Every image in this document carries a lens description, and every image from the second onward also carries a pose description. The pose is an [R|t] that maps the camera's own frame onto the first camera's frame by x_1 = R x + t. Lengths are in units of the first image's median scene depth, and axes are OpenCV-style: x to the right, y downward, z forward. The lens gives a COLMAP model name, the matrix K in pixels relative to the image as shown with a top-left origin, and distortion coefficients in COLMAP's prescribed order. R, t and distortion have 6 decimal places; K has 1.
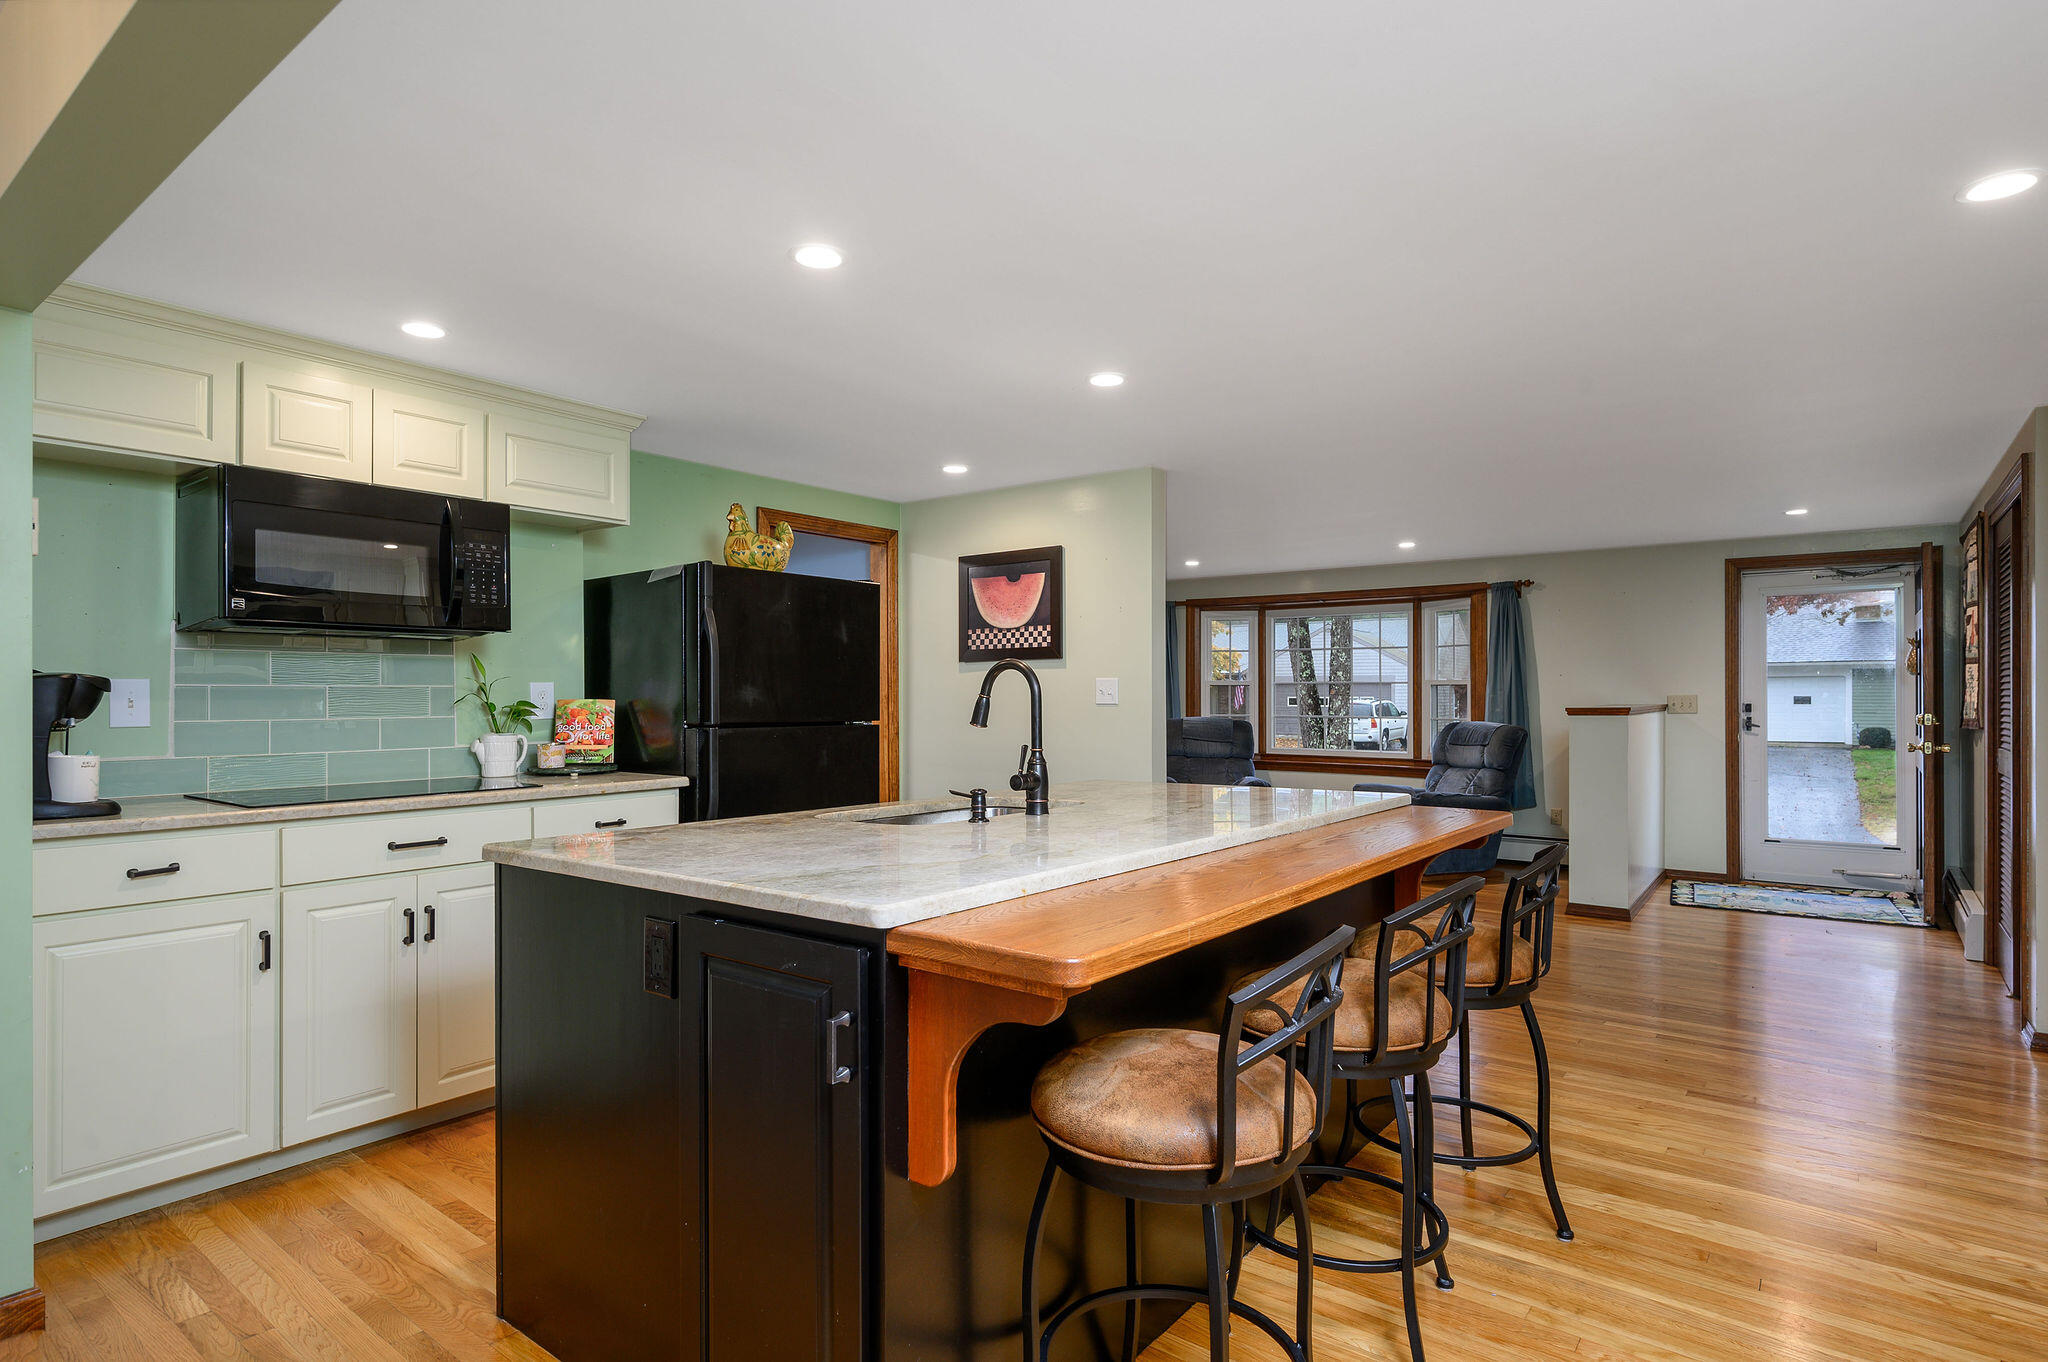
lens RADIAL K [[1027.1, 0, 1017.8], [0, 1027.1, 680.6], [0, 0, 1]] dist [-0.001046, -0.000187]
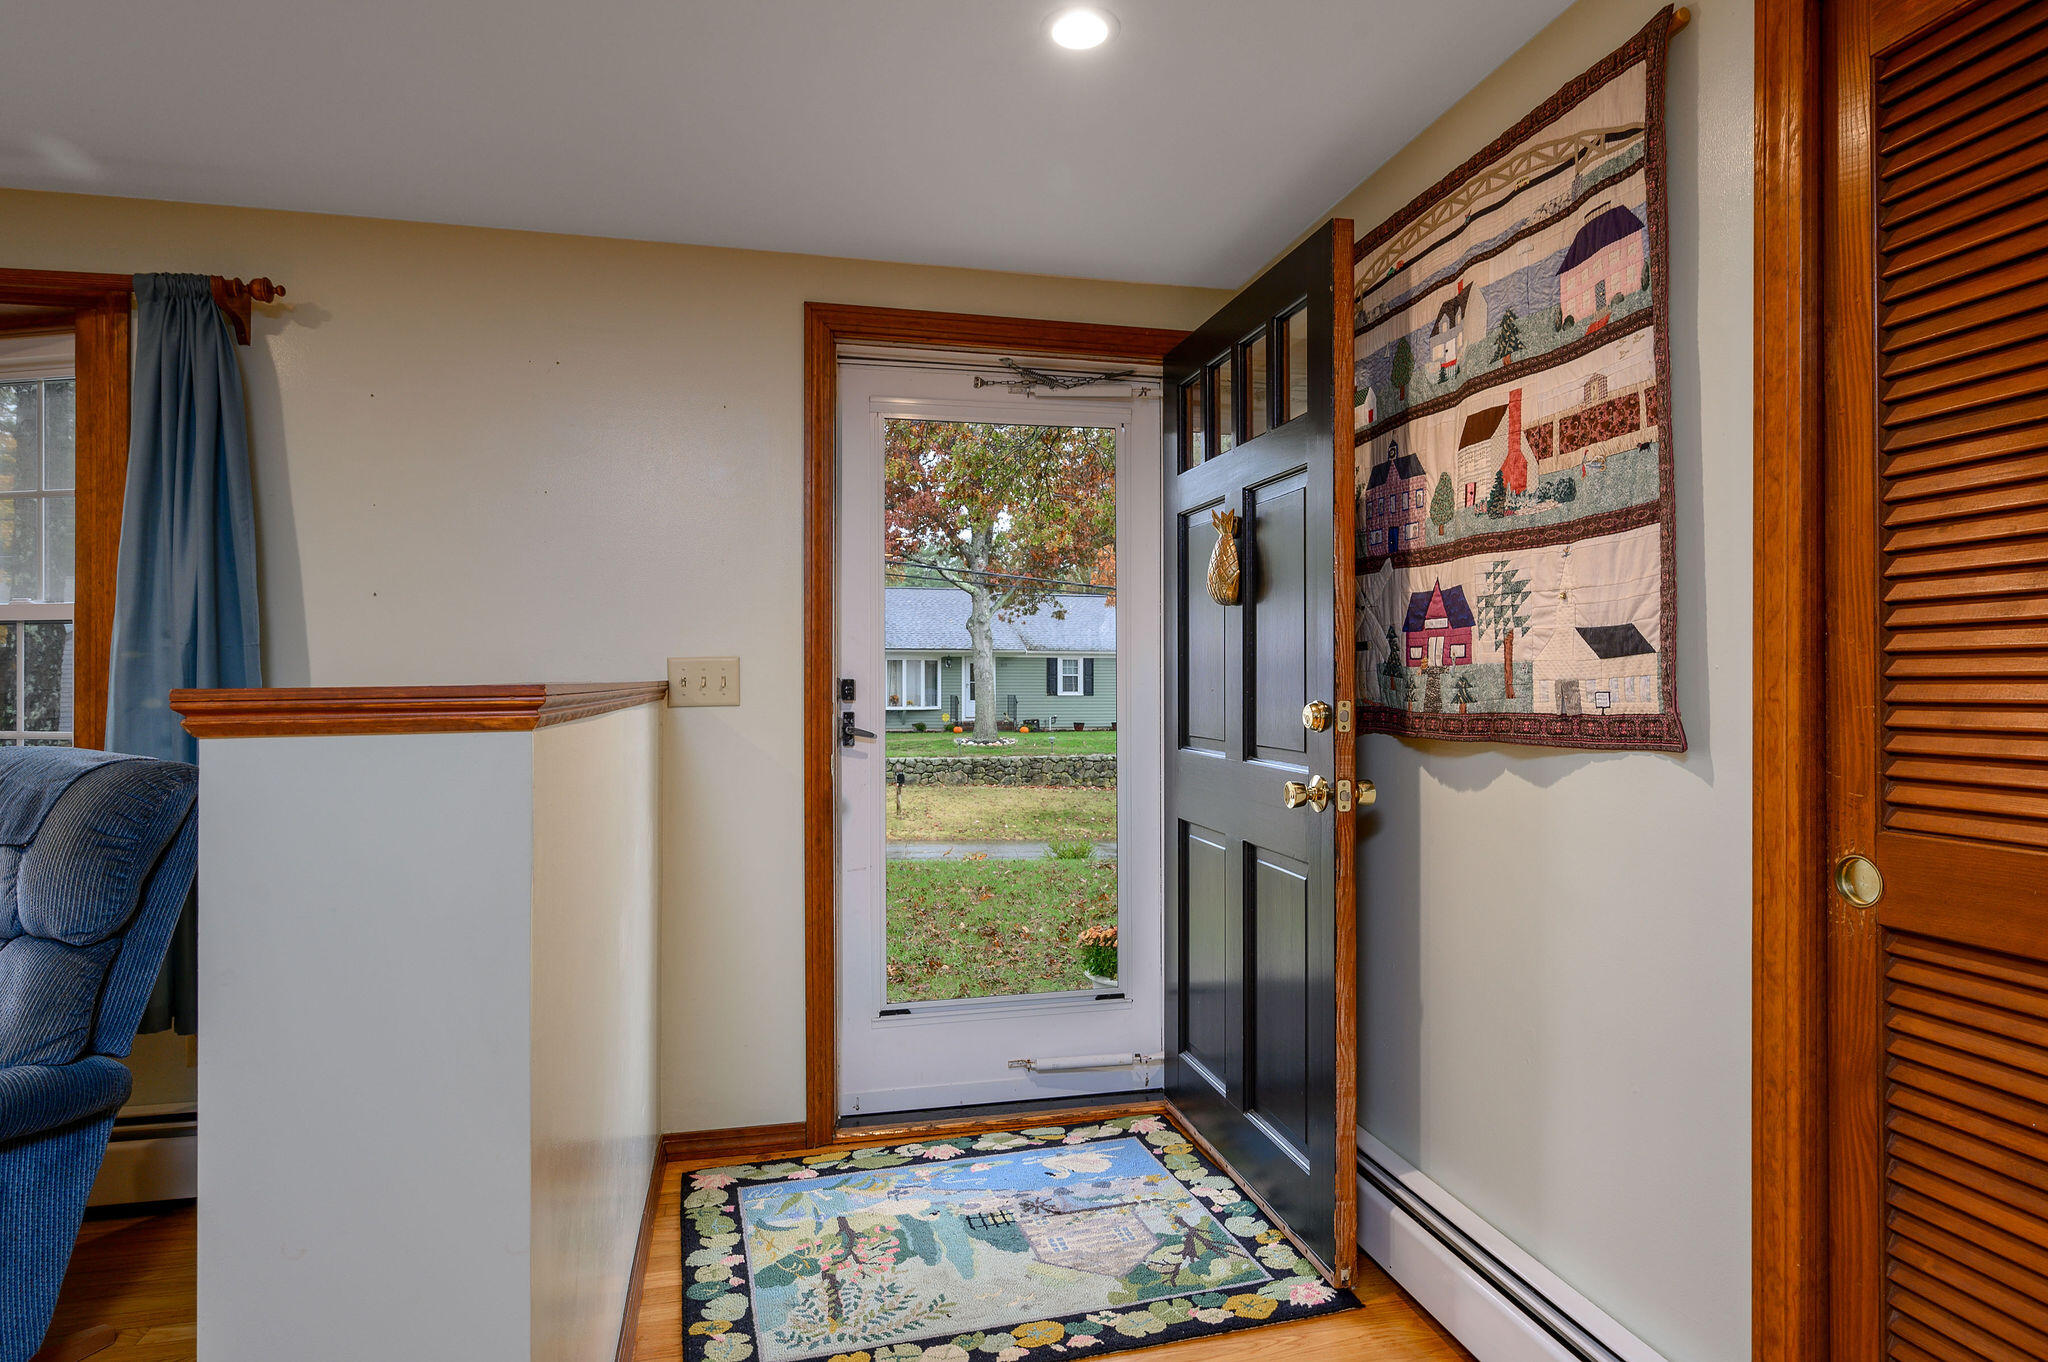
lens RADIAL K [[1027.1, 0, 1017.8], [0, 1027.1, 680.6], [0, 0, 1]] dist [-0.001046, -0.000187]
pose [[0.628149, 0.001439, 0.778092, 0.590804], [-0.007501, 0.999963, 0.004206, 0.028057], [-0.778057, -0.008479, 0.628136, 0.932463]]
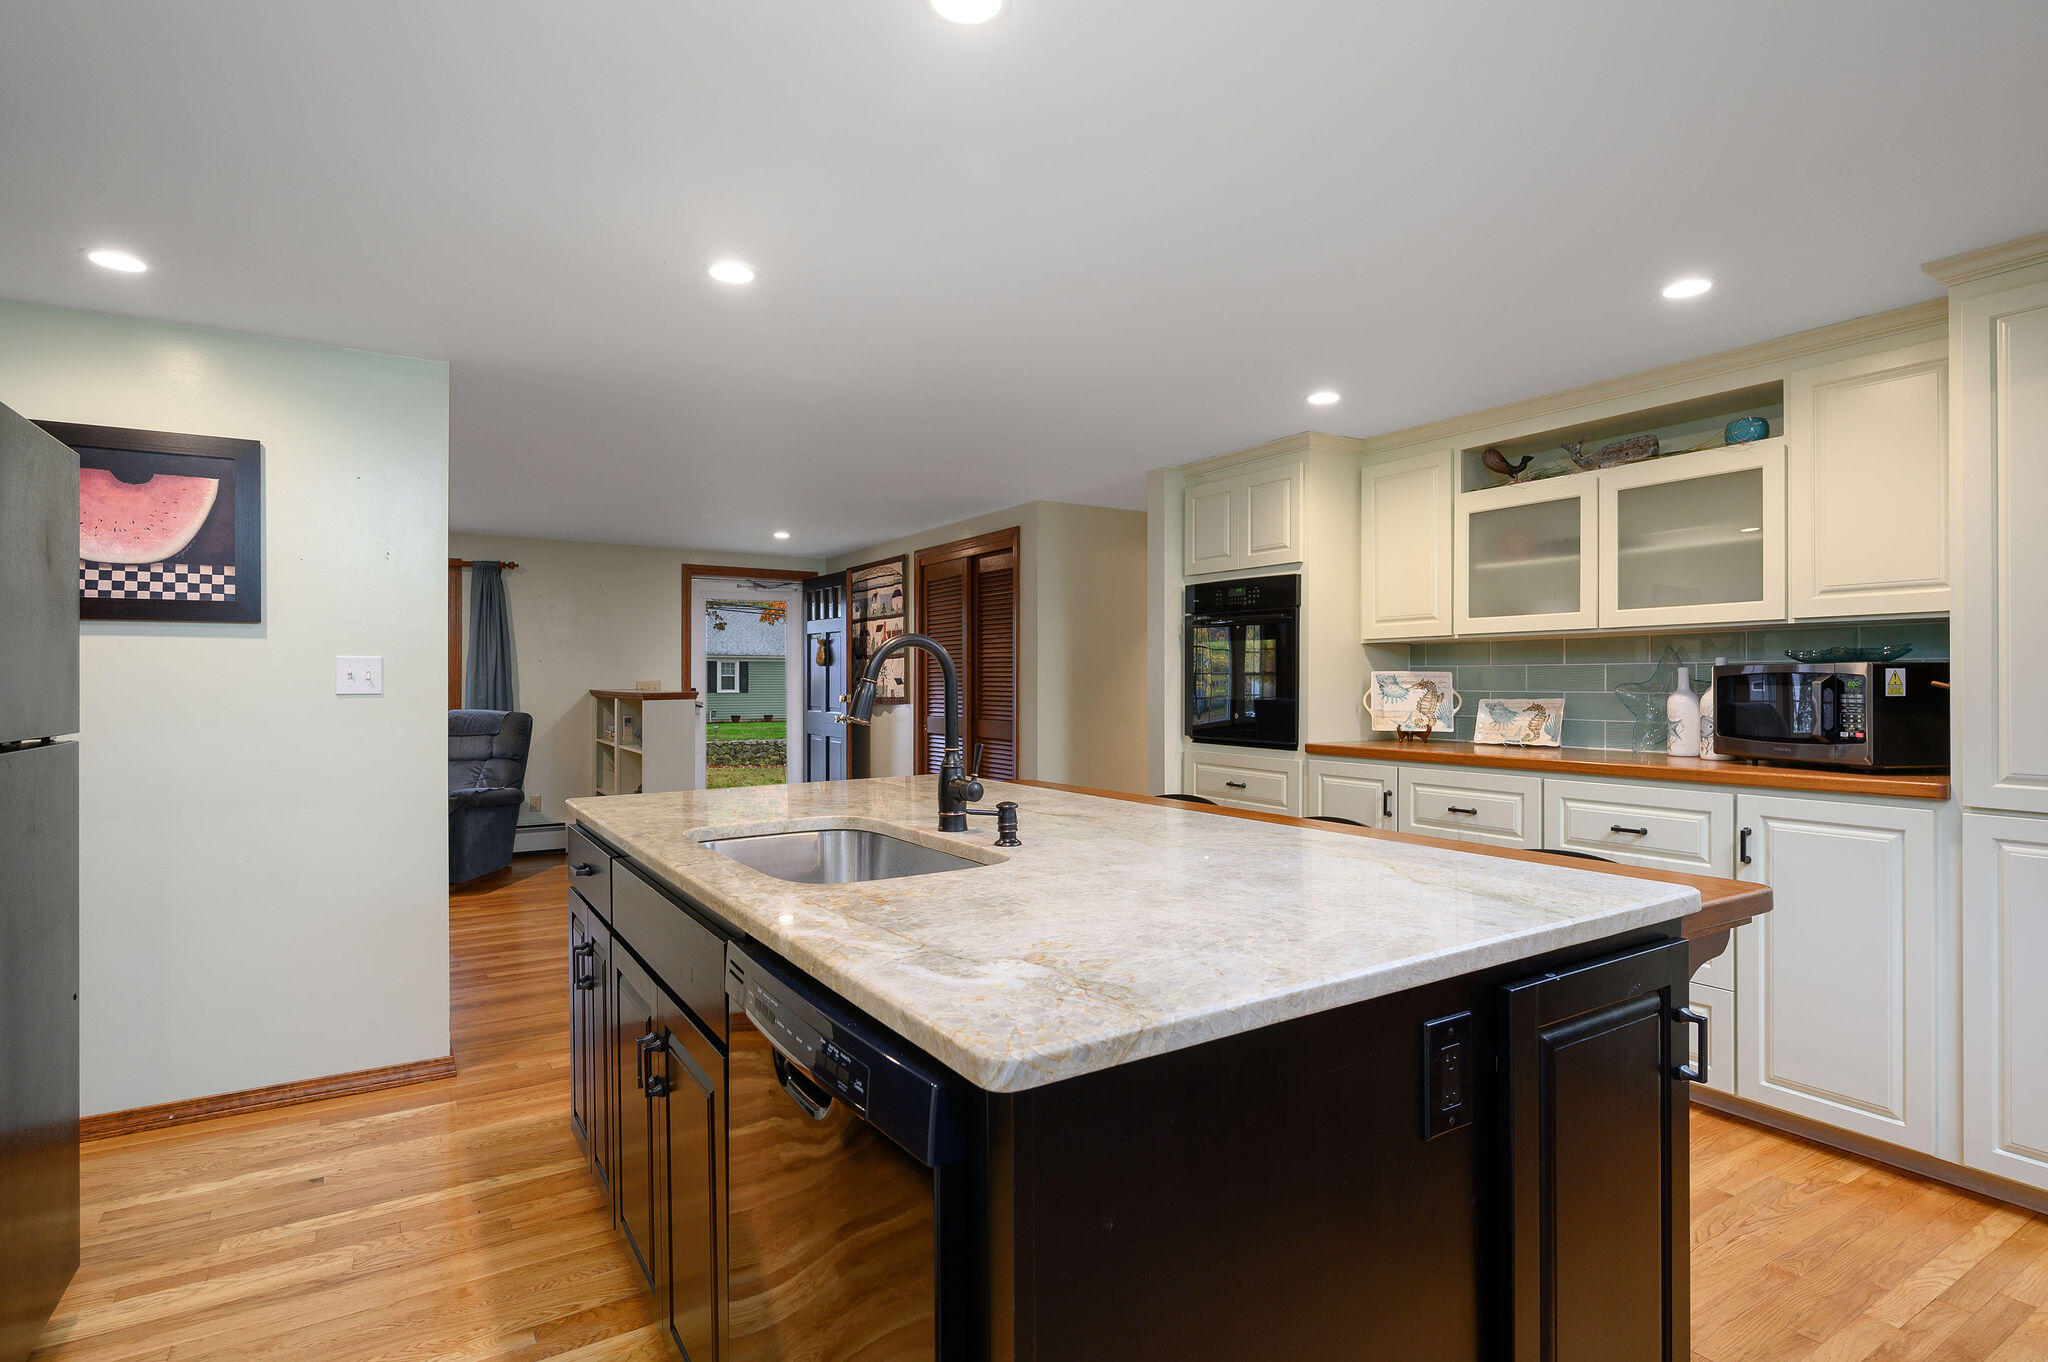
lens RADIAL K [[1027.1, 0, 1017.8], [0, 1027.1, 680.6], [0, 0, 1]] dist [-0.001046, -0.000187]
pose [[0.332208, -0.001335, 0.943205, -0.378981], [-0.009994, 0.999938, 0.004935, 0.006191], [-0.943153, -0.011066, 0.332174, 0.339877]]
